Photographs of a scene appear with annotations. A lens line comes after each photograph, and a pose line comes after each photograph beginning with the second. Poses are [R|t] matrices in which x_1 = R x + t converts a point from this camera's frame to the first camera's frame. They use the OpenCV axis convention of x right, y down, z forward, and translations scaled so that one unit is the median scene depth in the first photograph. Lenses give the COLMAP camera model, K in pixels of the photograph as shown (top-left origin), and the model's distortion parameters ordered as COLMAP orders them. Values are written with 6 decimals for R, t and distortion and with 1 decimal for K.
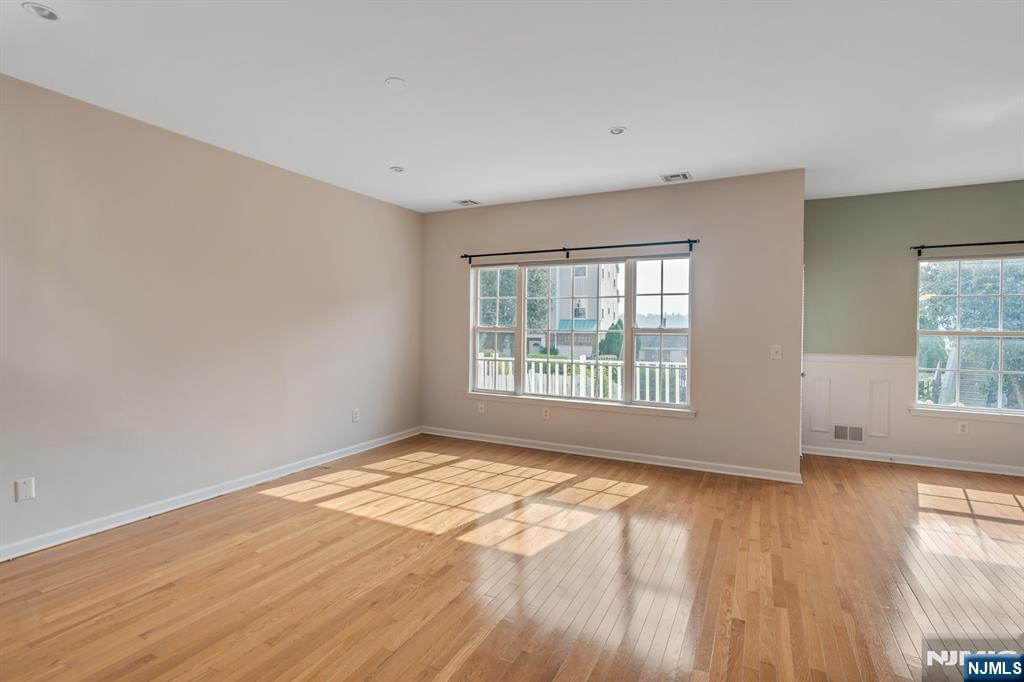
lens RADIAL K [[475.9, 0, 514.3], [0, 475.9, 329.2], [0, 0, 1]] dist [-0.001651, 0.000095]
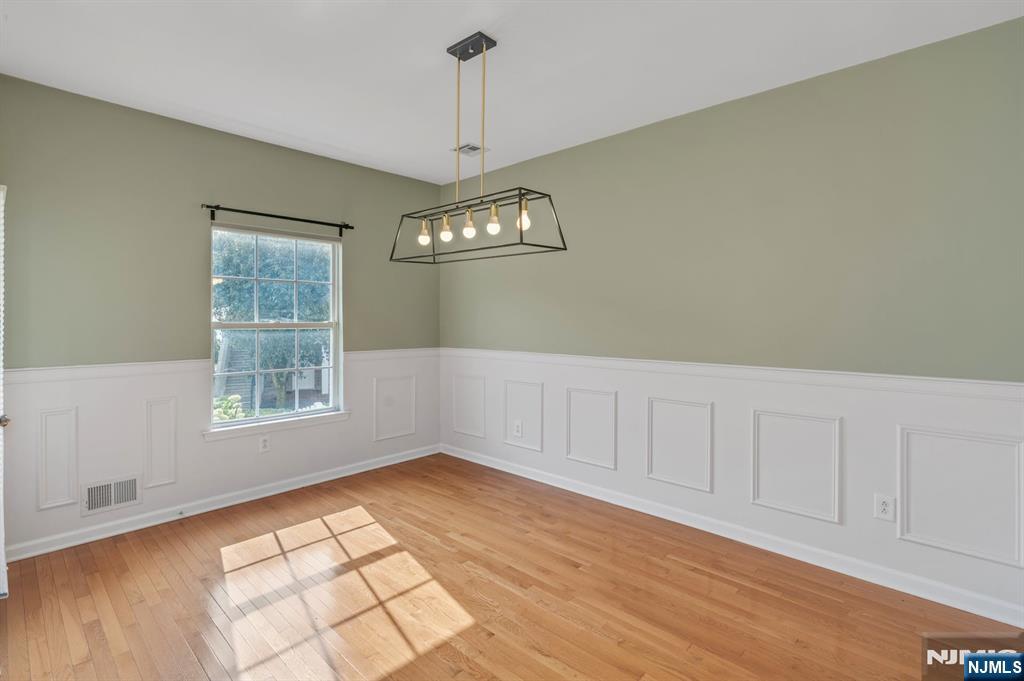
lens RADIAL K [[483.4, 0, 509.5], [0, 483.4, 324.0], [0, 0, 1]] dist [-0.000786, -0.000109]
pose [[0.275208, -0.012727, 0.961300, 0.266186], [0.006316, 0.999915, 0.011430, -0.000643], [-0.961364, 0.002926, 0.275265, 0.362522]]
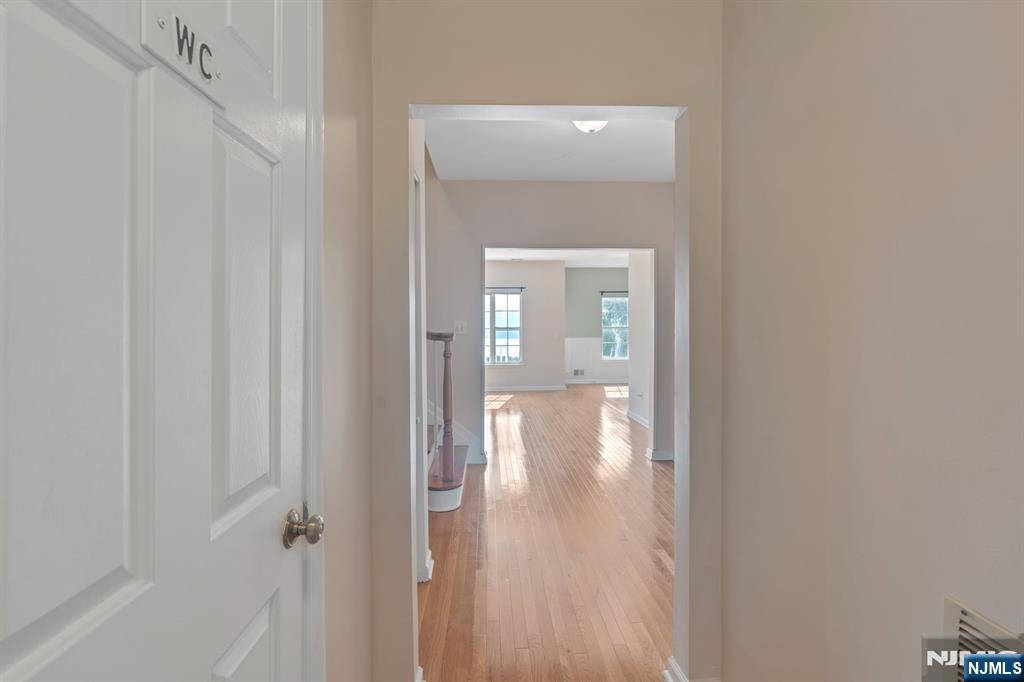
lens RADIAL K [[483.4, 0, 509.5], [0, 483.4, 324.5], [0, 0, 1]] dist [-0.000786, -0.000109]
pose [[0.869715, -0.011660, 0.493417, -0.742696], [0.018012, 0.999805, -0.008122, 0.004277], [-0.493226, 0.015951, 0.869755, -0.868661]]
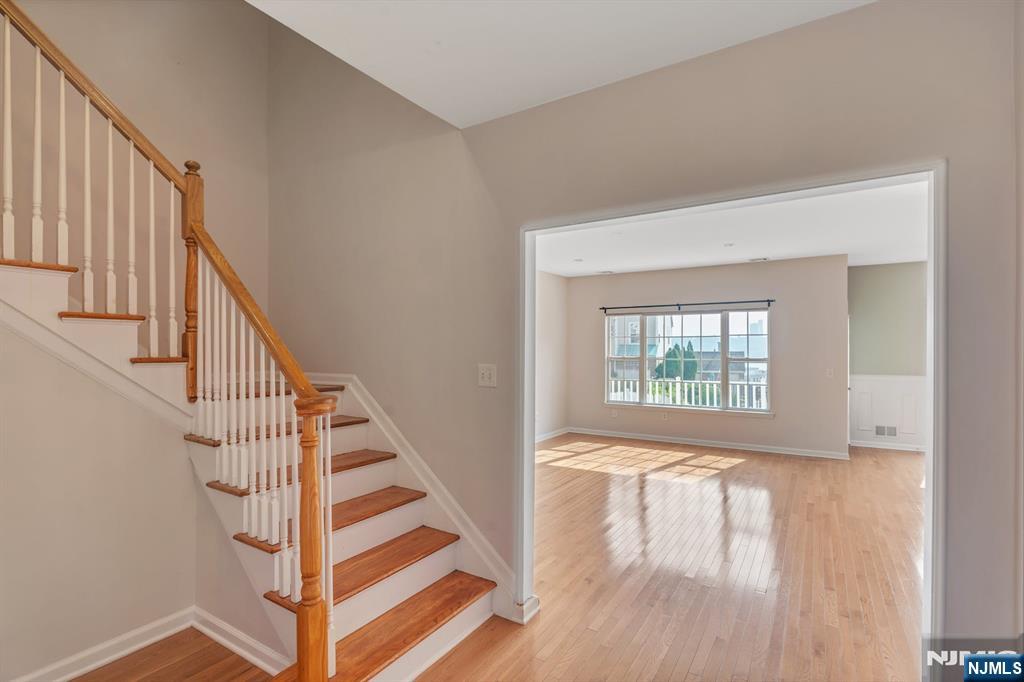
lens RADIAL K [[476.7, 0, 511.9], [0, 476.7, 346.4], [0, 0, 1]] dist [-0.000411, 0.000395]
pose [[0.995594, -0.010117, -0.093225, -0.283535], [0.008771, 0.999851, -0.014839, -0.022579], [0.093362, 0.013956, 0.995534, -0.544153]]
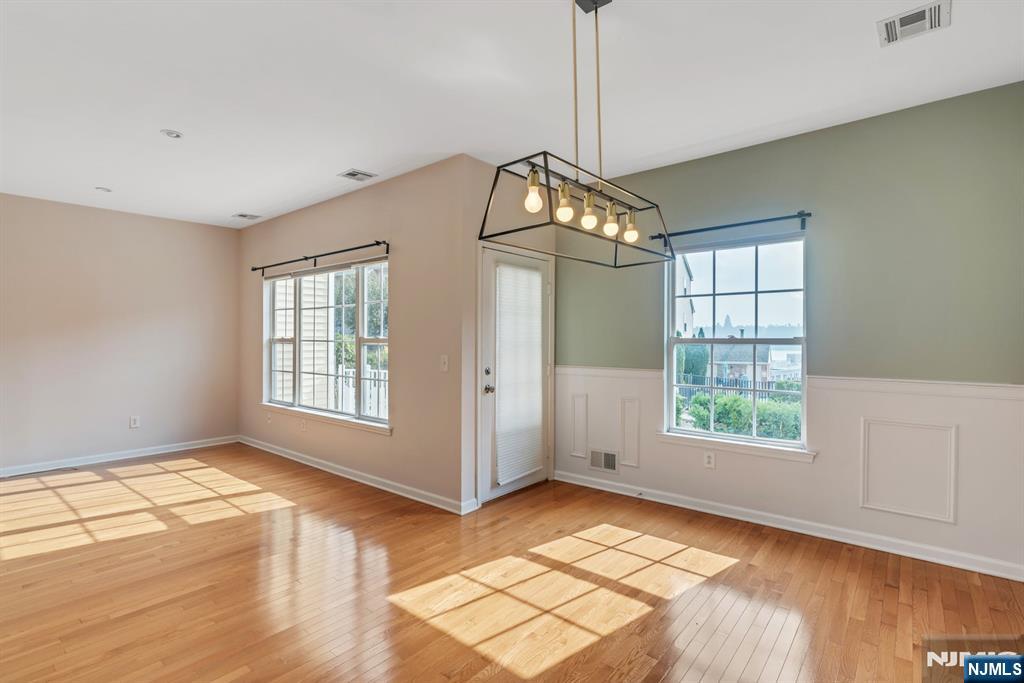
lens RADIAL K [[485.7, 0, 515.0], [0, 485.7, 336.0], [0, 0, 1]] dist [-0.004253, -0.000057]
pose [[0.976605, -0.008626, -0.214866, 0.771570], [0.005571, 0.999875, -0.014817, 0.010399], [0.214967, 0.013273, 0.976531, 0.126566]]
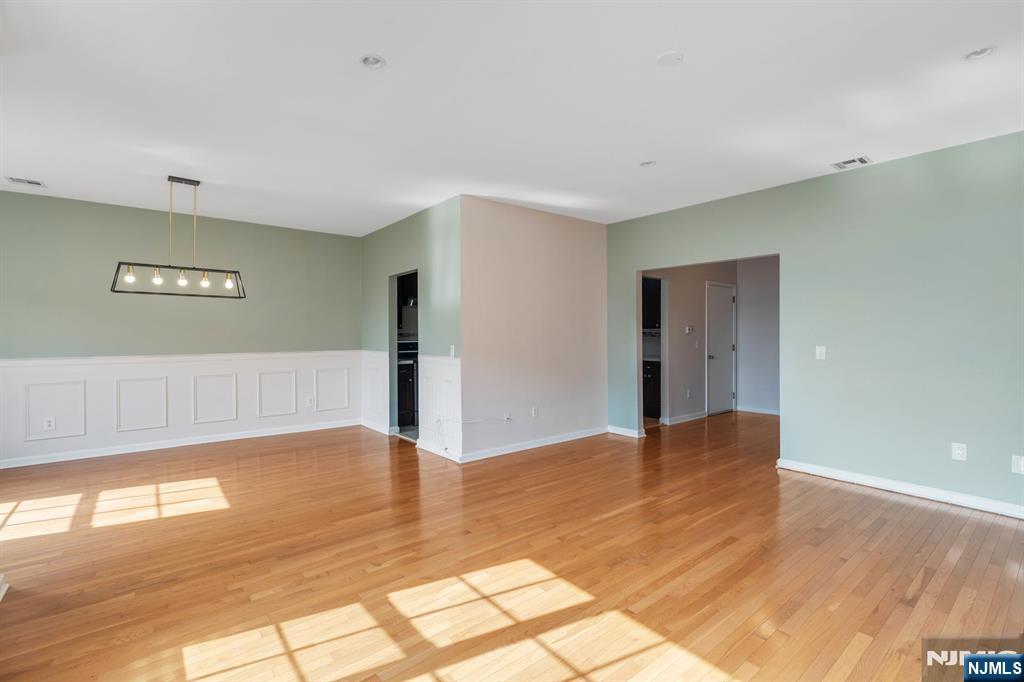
lens RADIAL K [[455.5, 0, 512.0], [0, 455.5, 341.0], [0, 0, 1]] dist [-0.000238, 0.000113]
pose [[-0.913854, -0.013541, 0.405817, -0.186512], [-0.001299, 0.999536, 0.030426, -0.006310], [-0.406040, 0.027277, -0.913448, 1.087194]]
